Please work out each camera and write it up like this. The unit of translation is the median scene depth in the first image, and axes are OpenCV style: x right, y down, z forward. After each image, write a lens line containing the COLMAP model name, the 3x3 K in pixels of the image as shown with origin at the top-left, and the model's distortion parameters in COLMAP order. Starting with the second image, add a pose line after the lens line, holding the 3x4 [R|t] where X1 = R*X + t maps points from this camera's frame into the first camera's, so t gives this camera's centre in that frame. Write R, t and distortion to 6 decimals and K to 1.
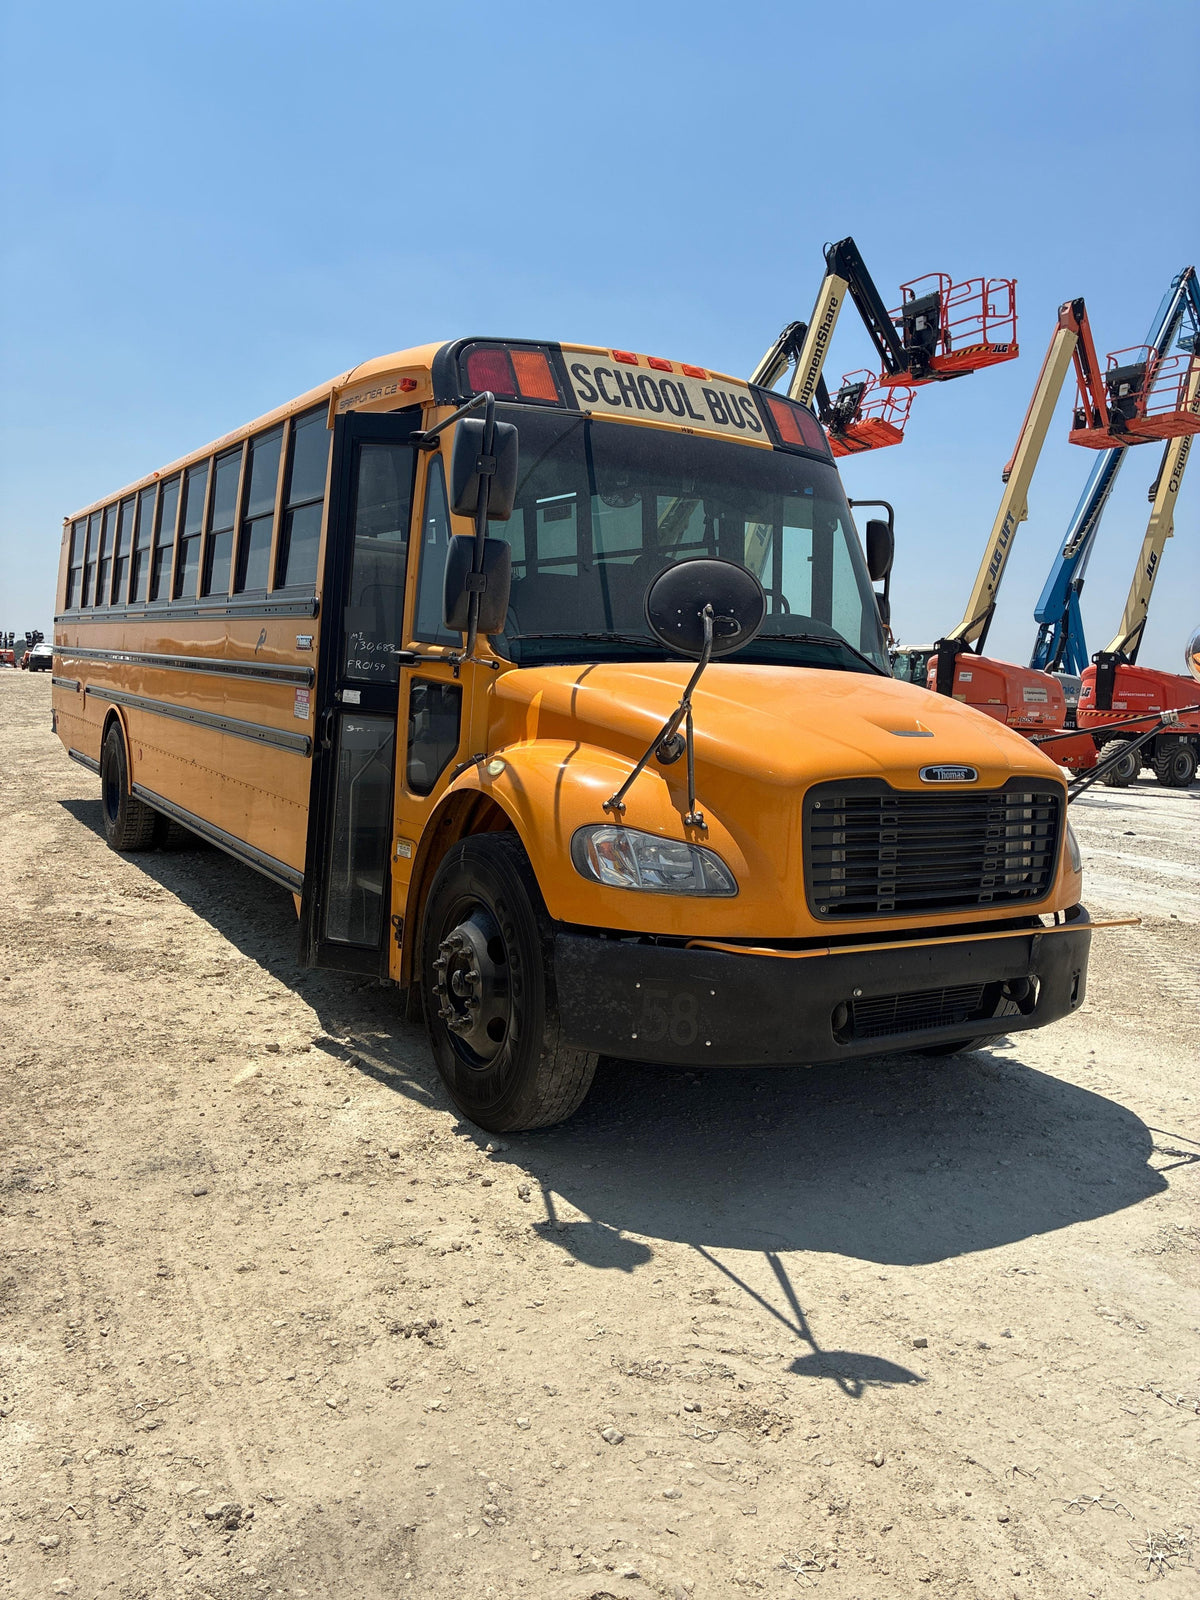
lens RADIAL K [[1215.5, 0, 597.3], [0, 1215.5, 803.3], [0, 0, 1]] dist [0.049111, -0.067827]
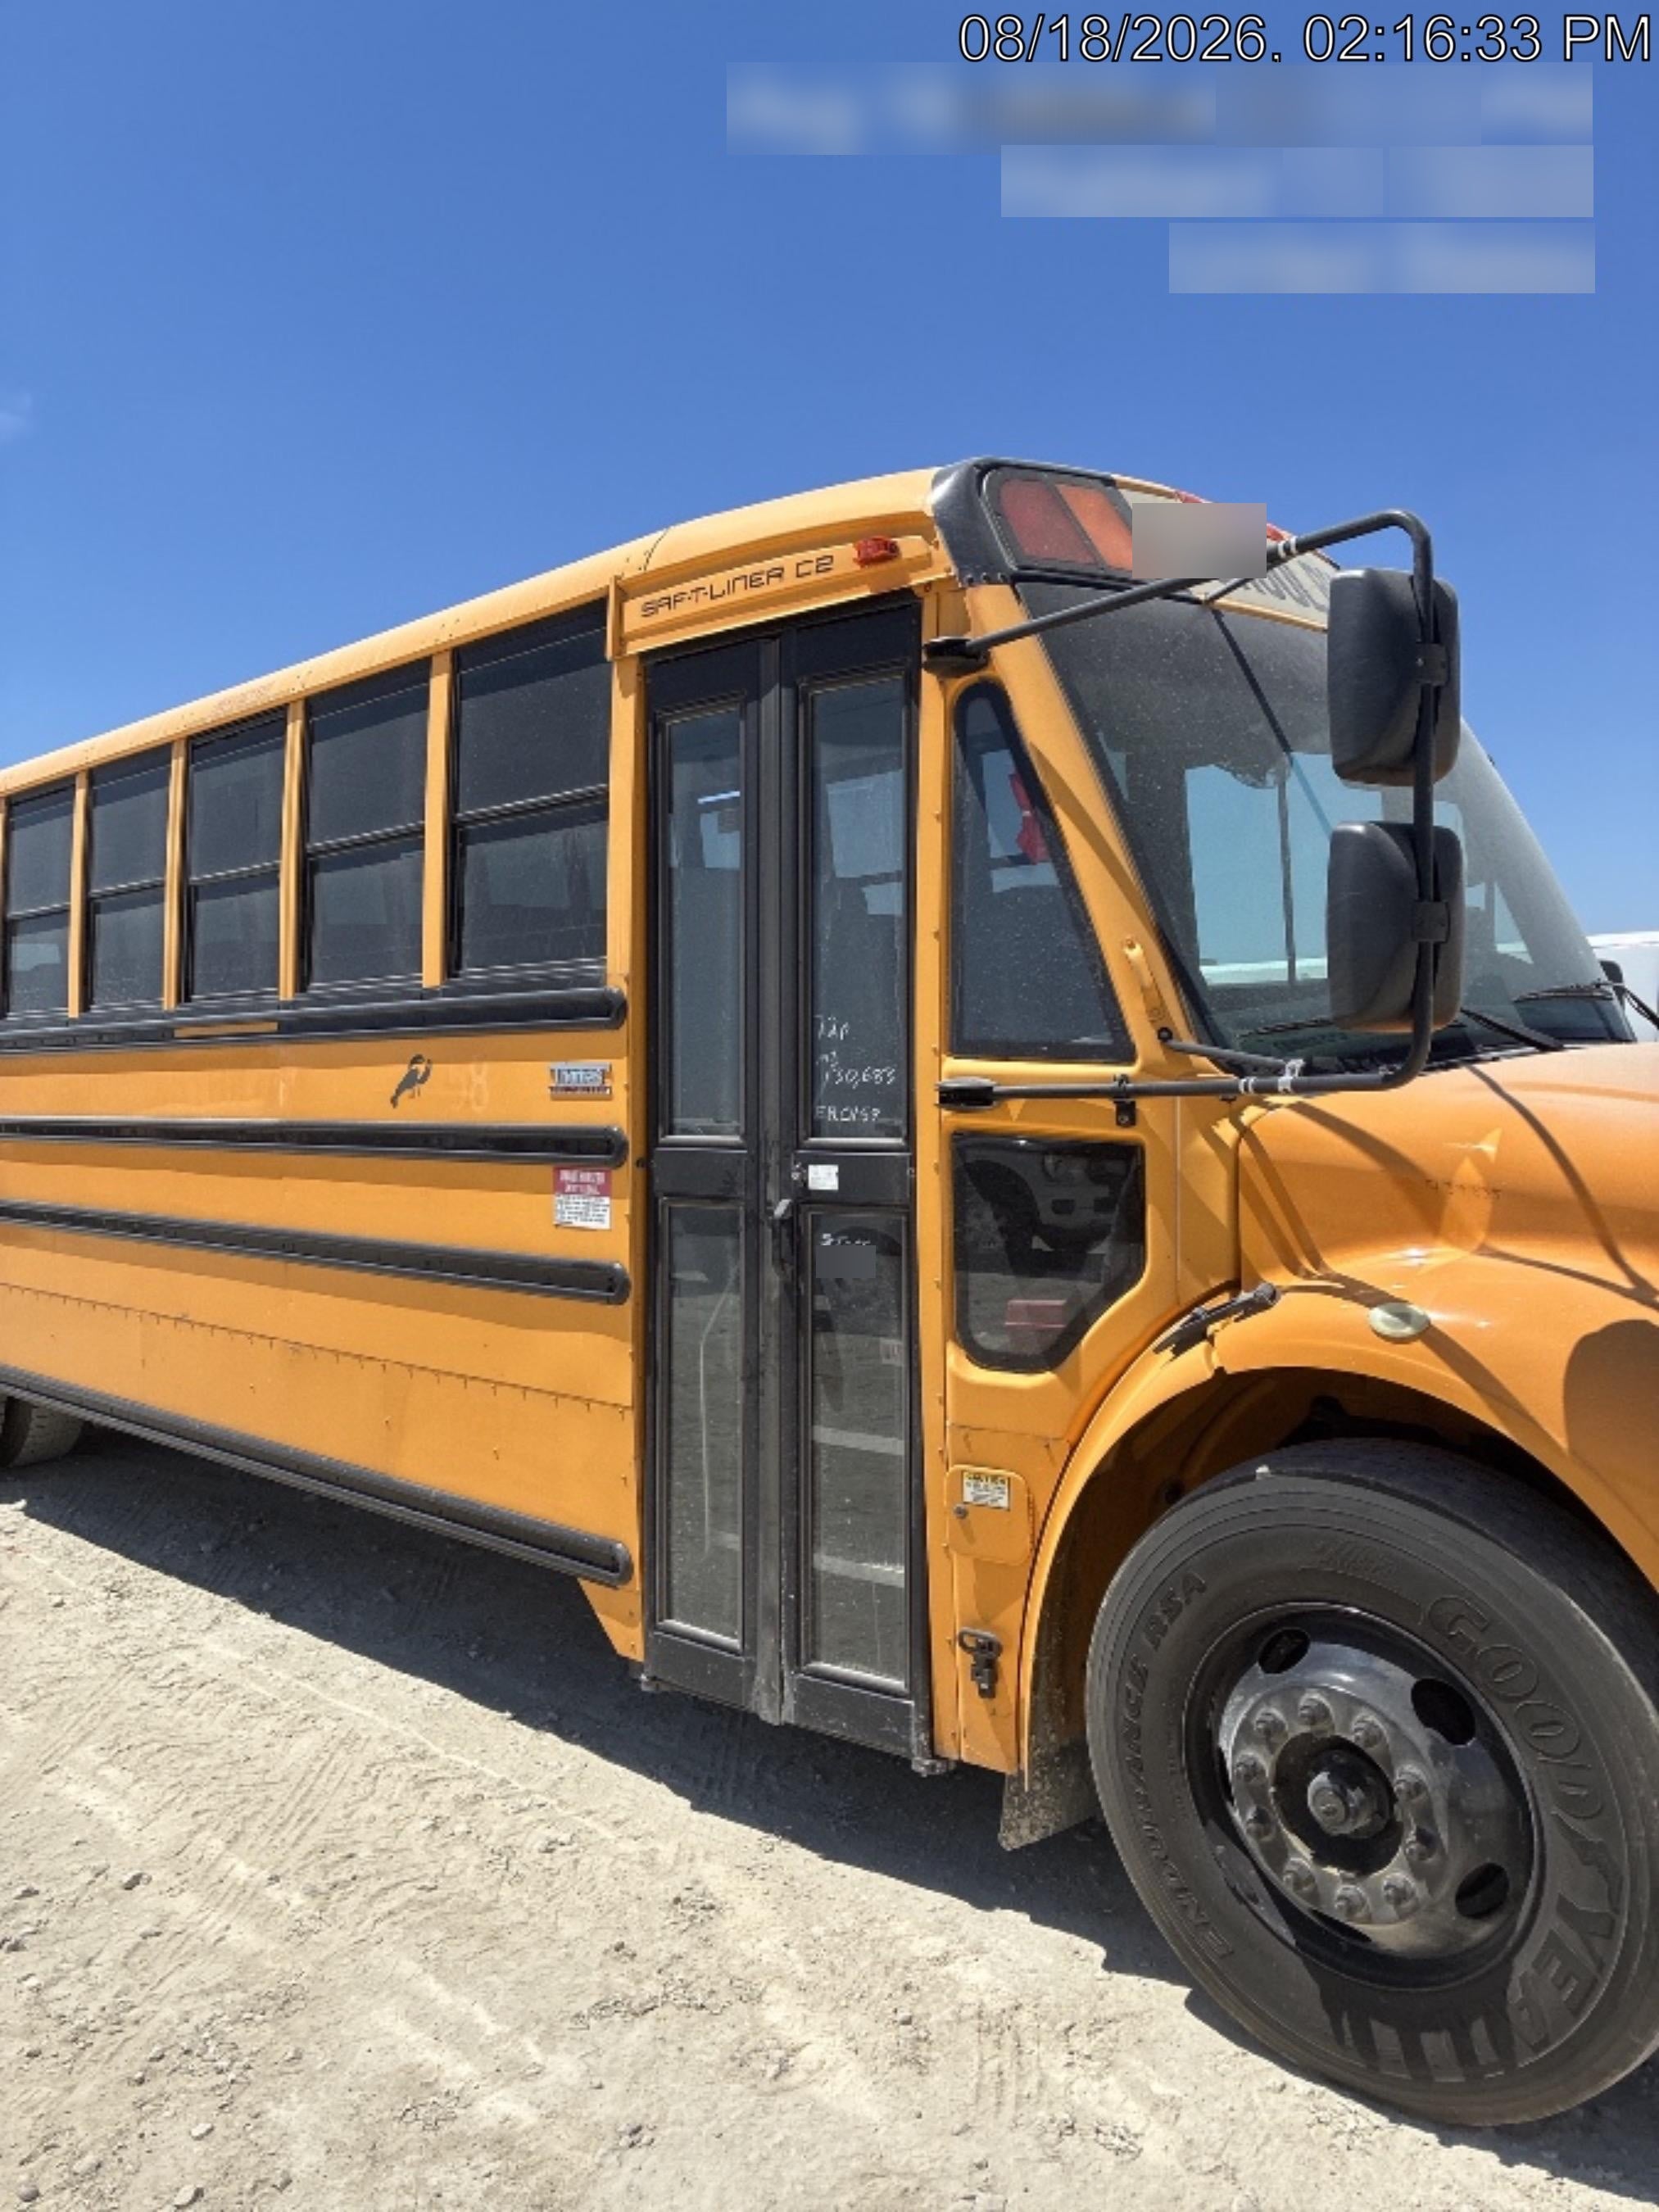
lens RADIAL K [[1680.4, 0, 841.3], [0, 1680.4, 1092.4], [0, 0, 1]] dist [0.049111, -0.067827]
pose [[0.964140, -0.096626, 0.247178, -0.361065], [0.115341, 0.991367, -0.062357, -0.081886], [-0.239018, 0.088631, 0.966962, 0.355379]]
